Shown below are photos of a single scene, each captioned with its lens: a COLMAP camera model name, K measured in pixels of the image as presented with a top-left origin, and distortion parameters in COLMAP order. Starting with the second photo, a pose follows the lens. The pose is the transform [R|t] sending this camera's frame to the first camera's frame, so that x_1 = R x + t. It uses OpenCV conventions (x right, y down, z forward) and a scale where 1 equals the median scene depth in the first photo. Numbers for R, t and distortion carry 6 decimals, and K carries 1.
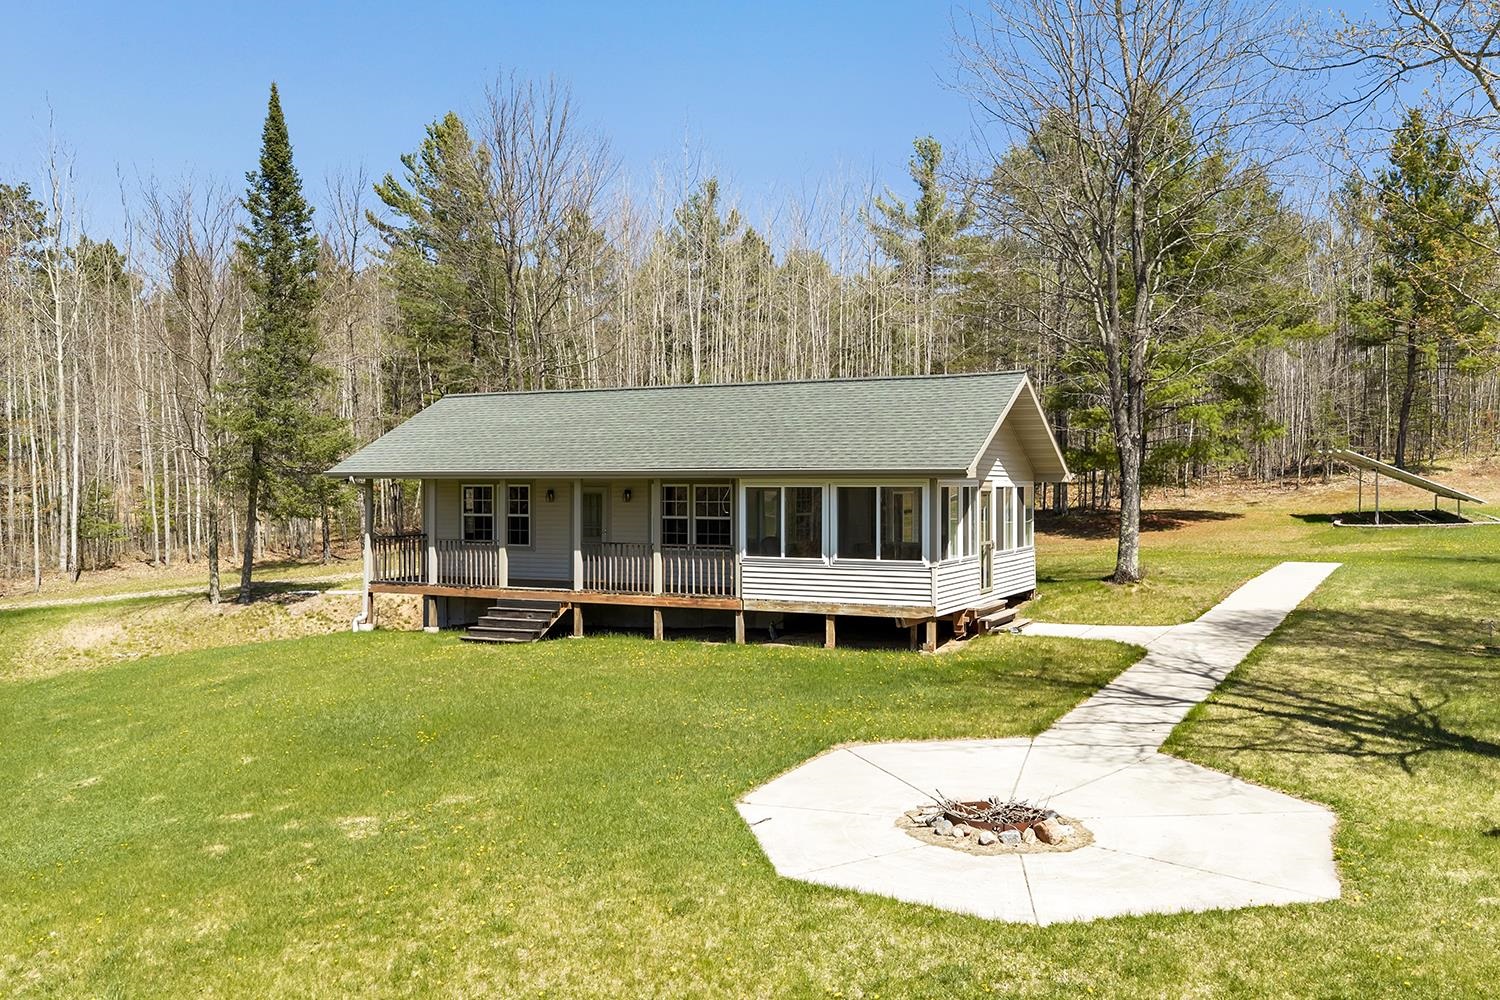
lens RADIAL K [[1252.5, 0, 749.4], [0, 1252.5, 499.5], [0, 0, 1]] dist [0.019914, -0.030205]
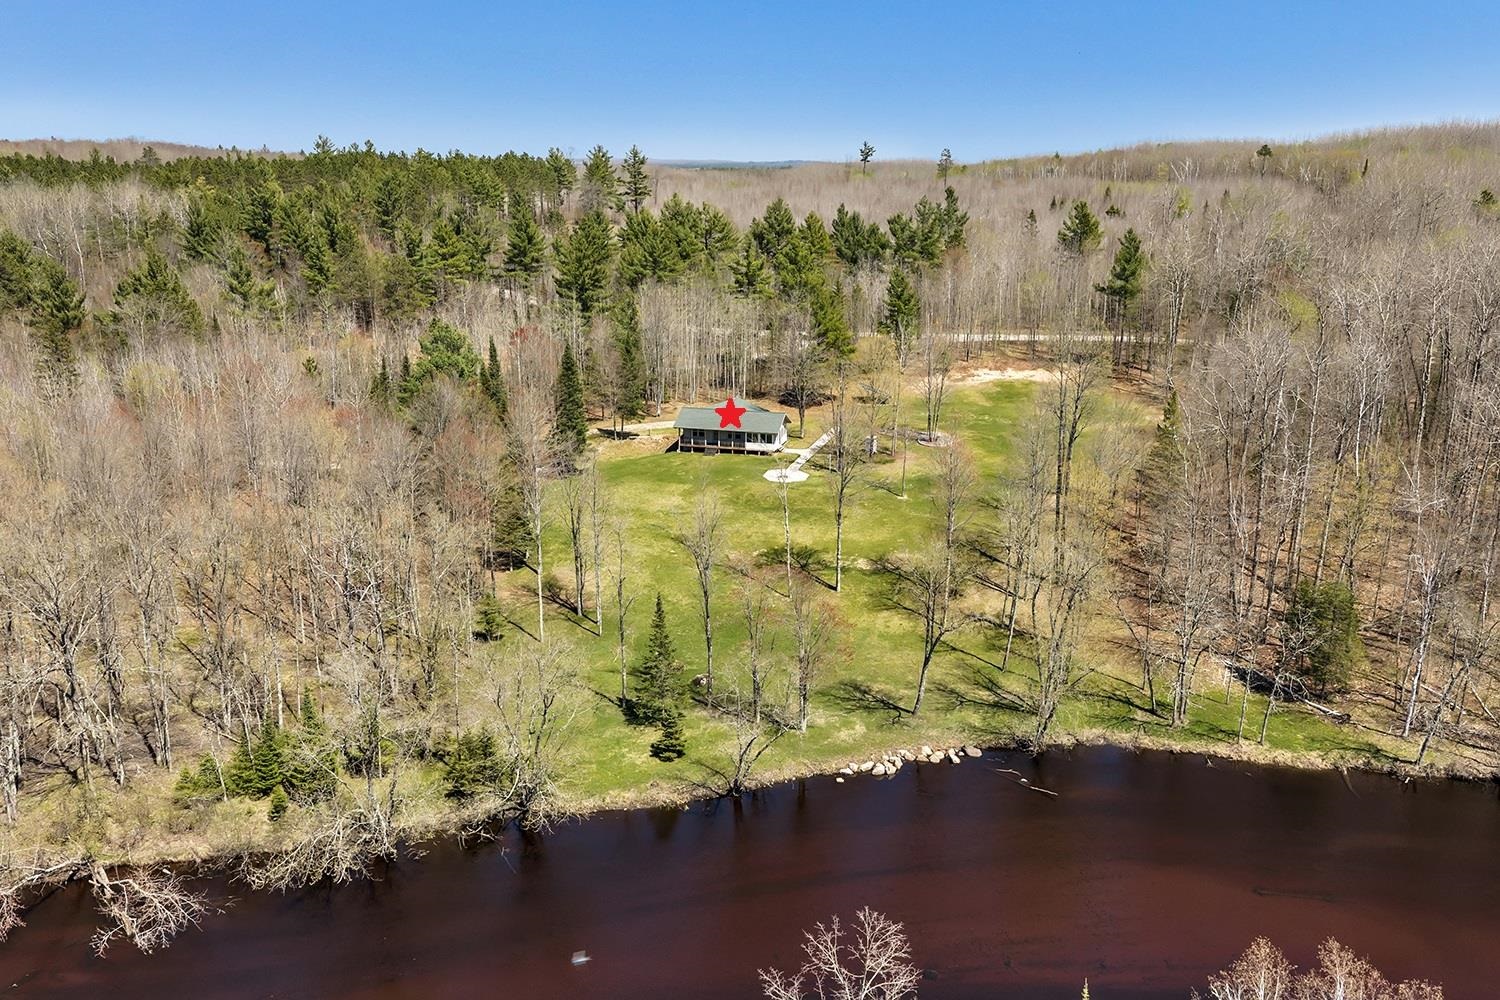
lens RADIAL K [[1252.5, 0, 749.8], [0, 1252.5, 500.1], [0, 0, 1]] dist [0.019914, -0.030205]
pose [[0.986727, -0.032957, 0.159009, -1.109907], [-0.003974, 0.973995, 0.226533, -1.227335], [-0.162340, -0.224158, 0.960937, -5.799299]]
